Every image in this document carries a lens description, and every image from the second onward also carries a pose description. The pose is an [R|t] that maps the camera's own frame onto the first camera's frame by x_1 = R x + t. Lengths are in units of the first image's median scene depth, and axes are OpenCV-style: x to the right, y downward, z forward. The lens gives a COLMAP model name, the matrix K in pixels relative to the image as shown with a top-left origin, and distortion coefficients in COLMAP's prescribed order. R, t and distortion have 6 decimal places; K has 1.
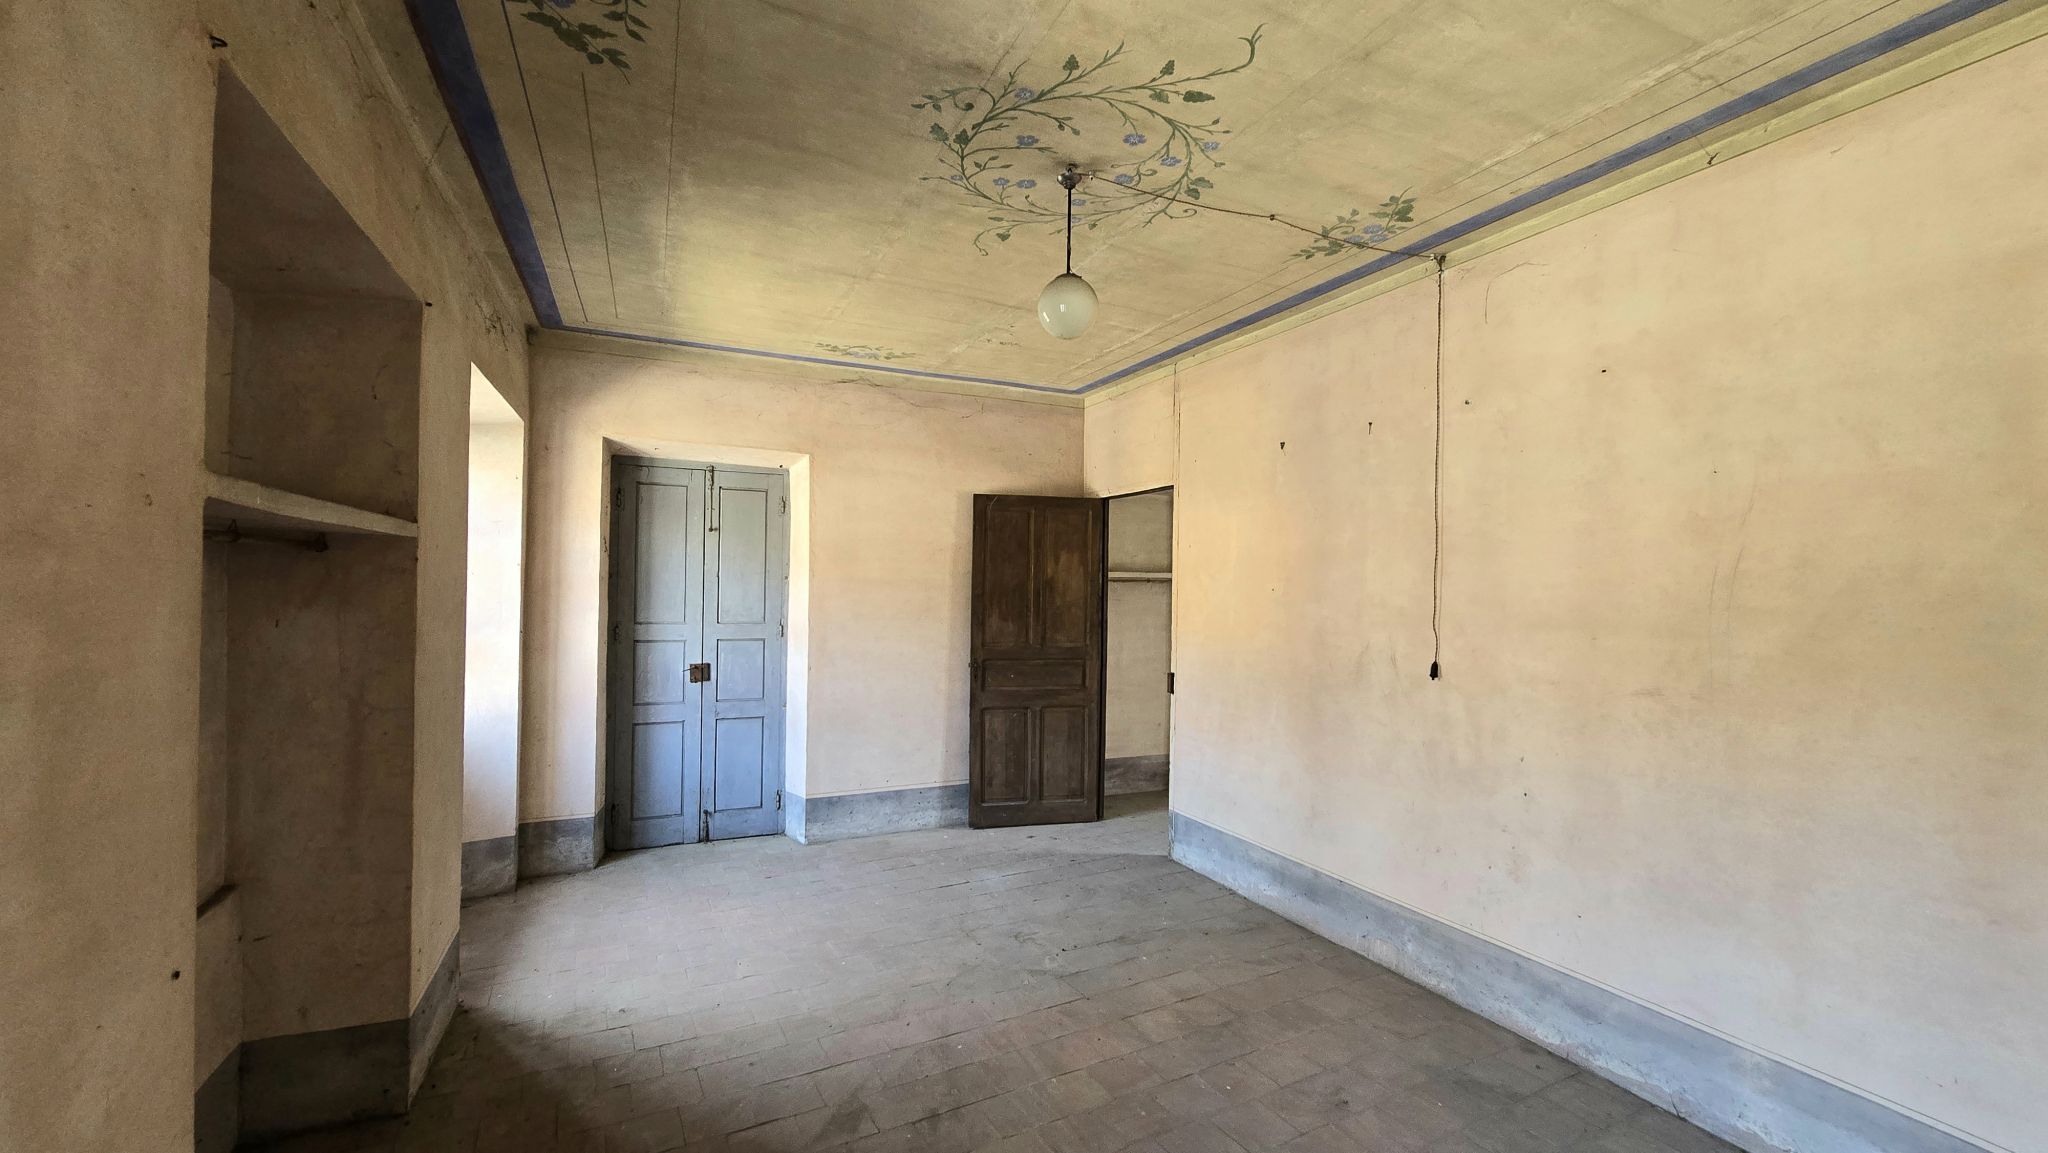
lens RADIAL K [[832.4, 0, 1038.2], [0, 832.4, 584.7], [0, 0, 1]] dist [-0.007091, -0.000024]
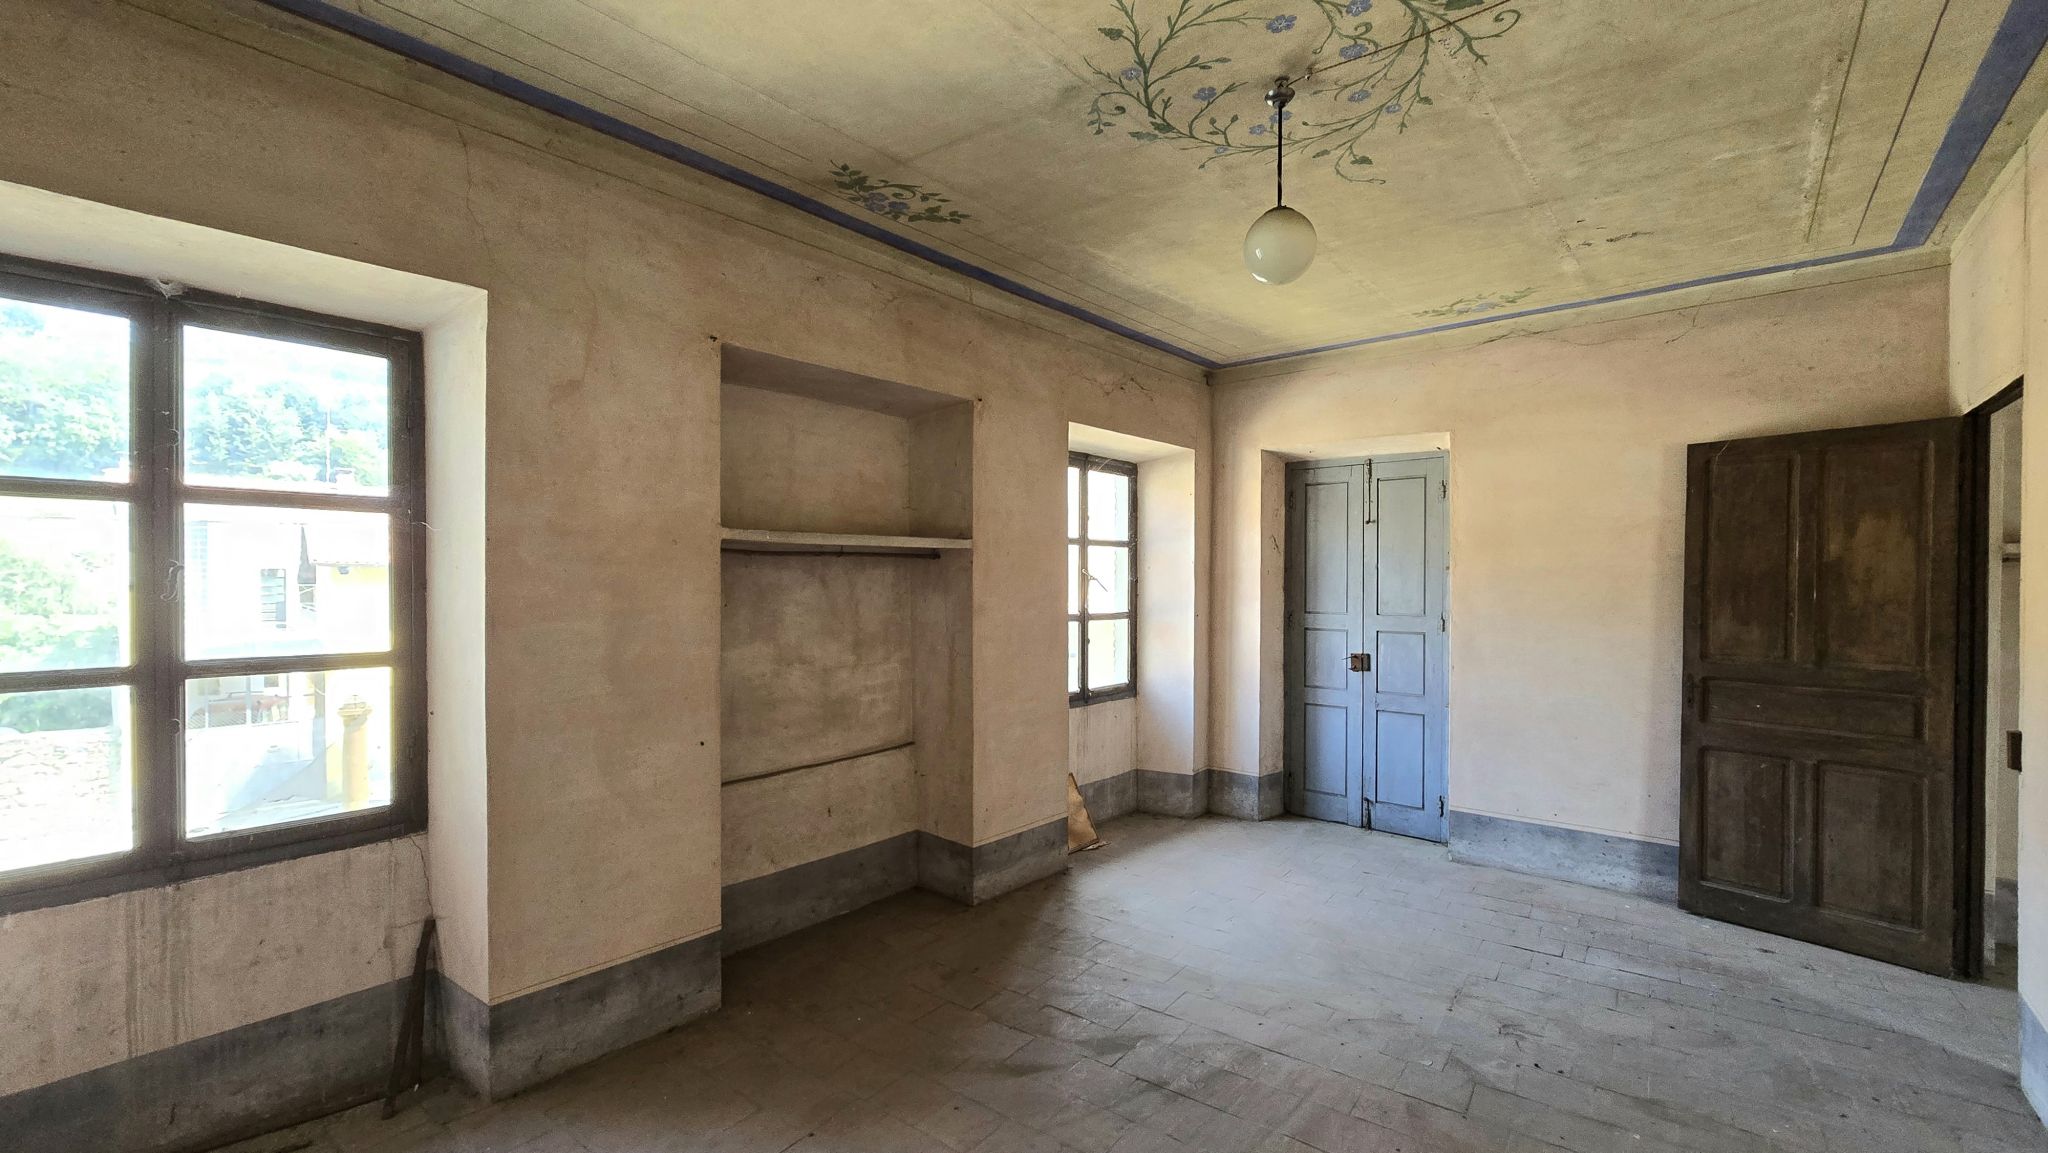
lens RADIAL K [[832.4, 0, 1038.2], [0, 832.4, 584.7], [0, 0, 1]] dist [-0.007091, -0.000024]
pose [[0.420298, -0.004711, -0.907374, 0.448755], [0.009010, 0.999959, -0.001019, 0.009161], [0.907342, -0.007747, 0.420323, 0.260063]]
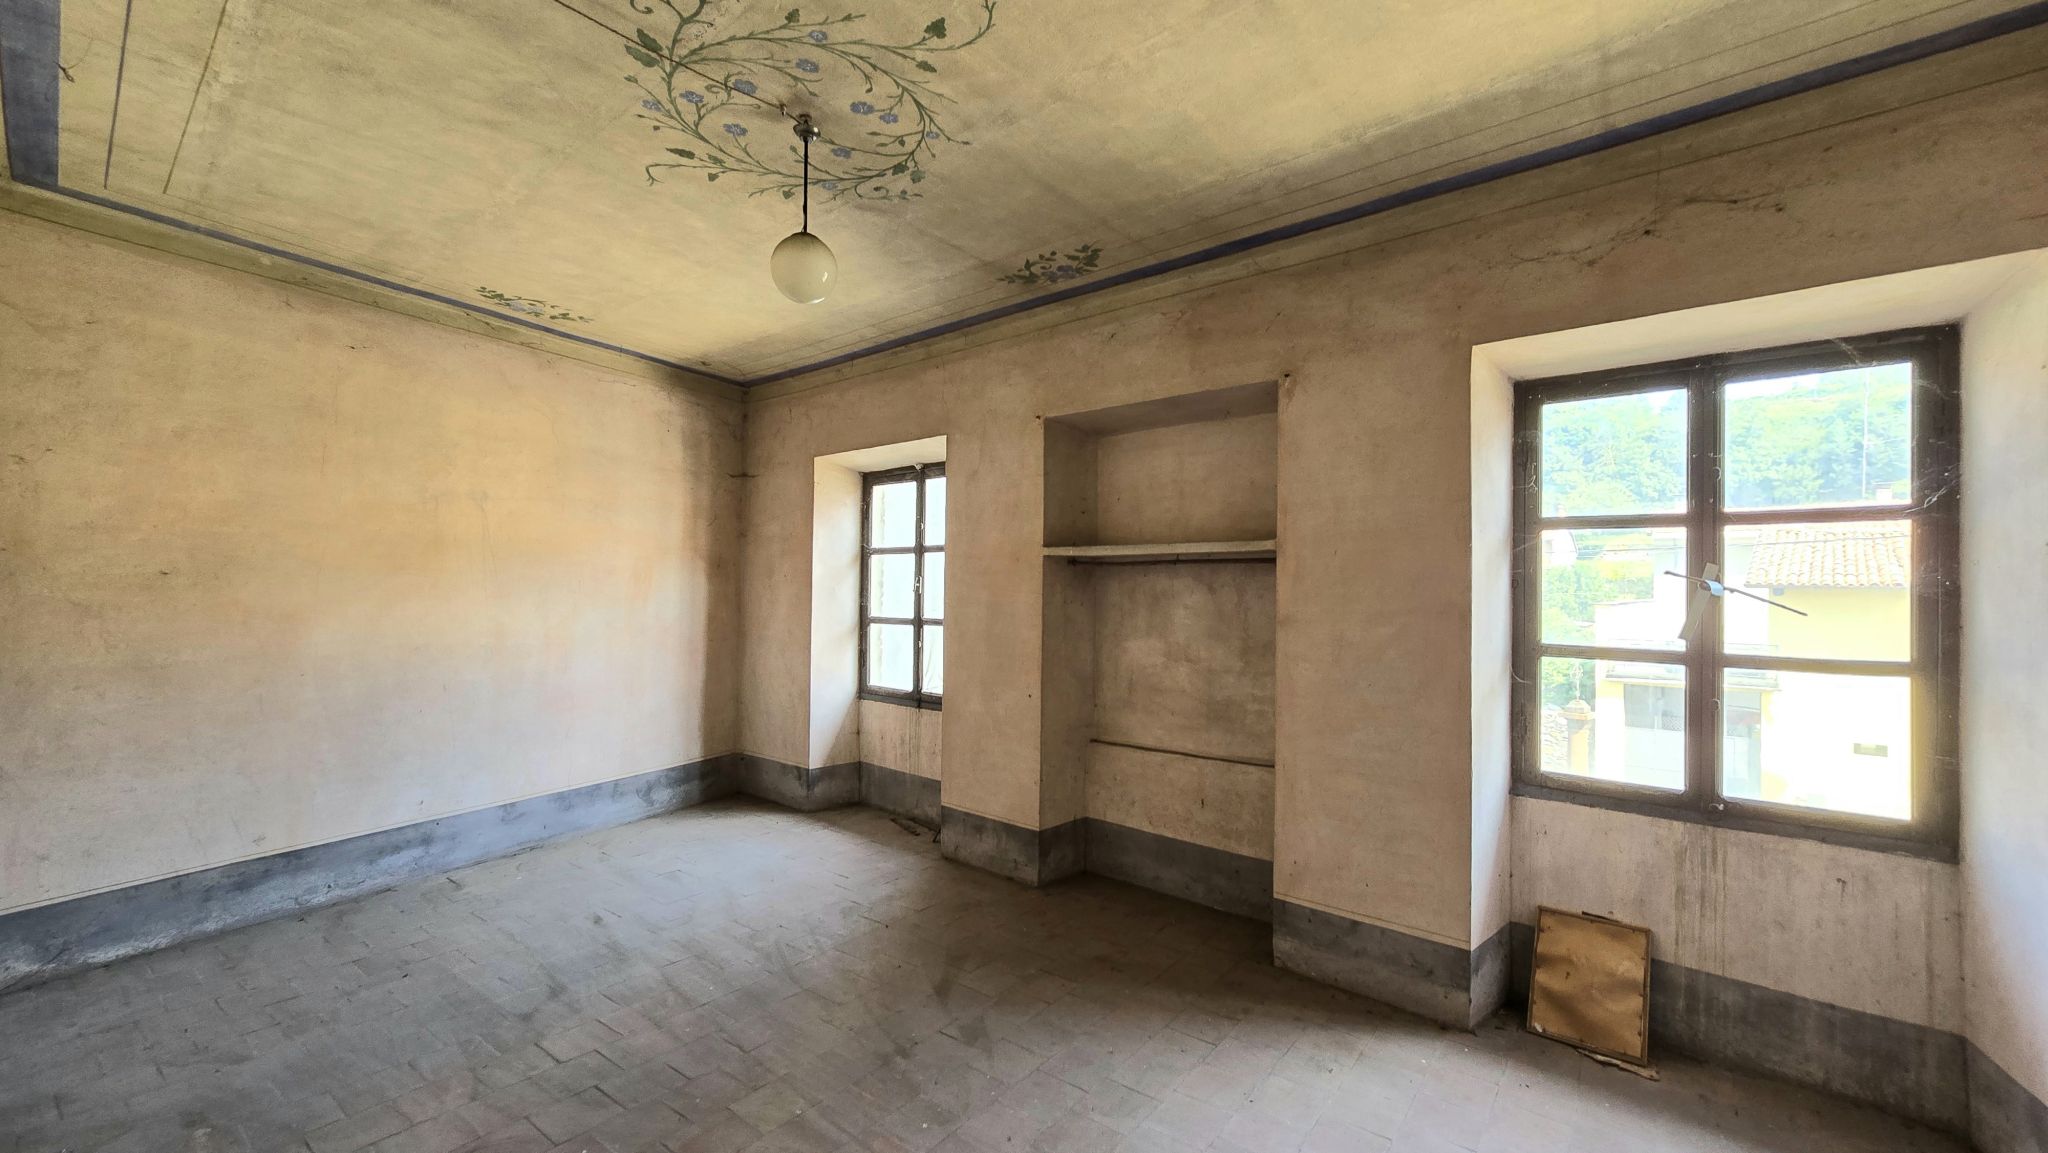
lens RADIAL K [[832.4, 0, 1038.2], [0, 832.4, 584.7], [0, 0, 1]] dist [-0.007091, -0.000024]
pose [[-0.910528, -0.027276, -0.412548, 0.109188], [-0.021496, 0.999595, -0.018646, 0.021275], [0.412889, -0.008109, -0.910745, 1.241029]]
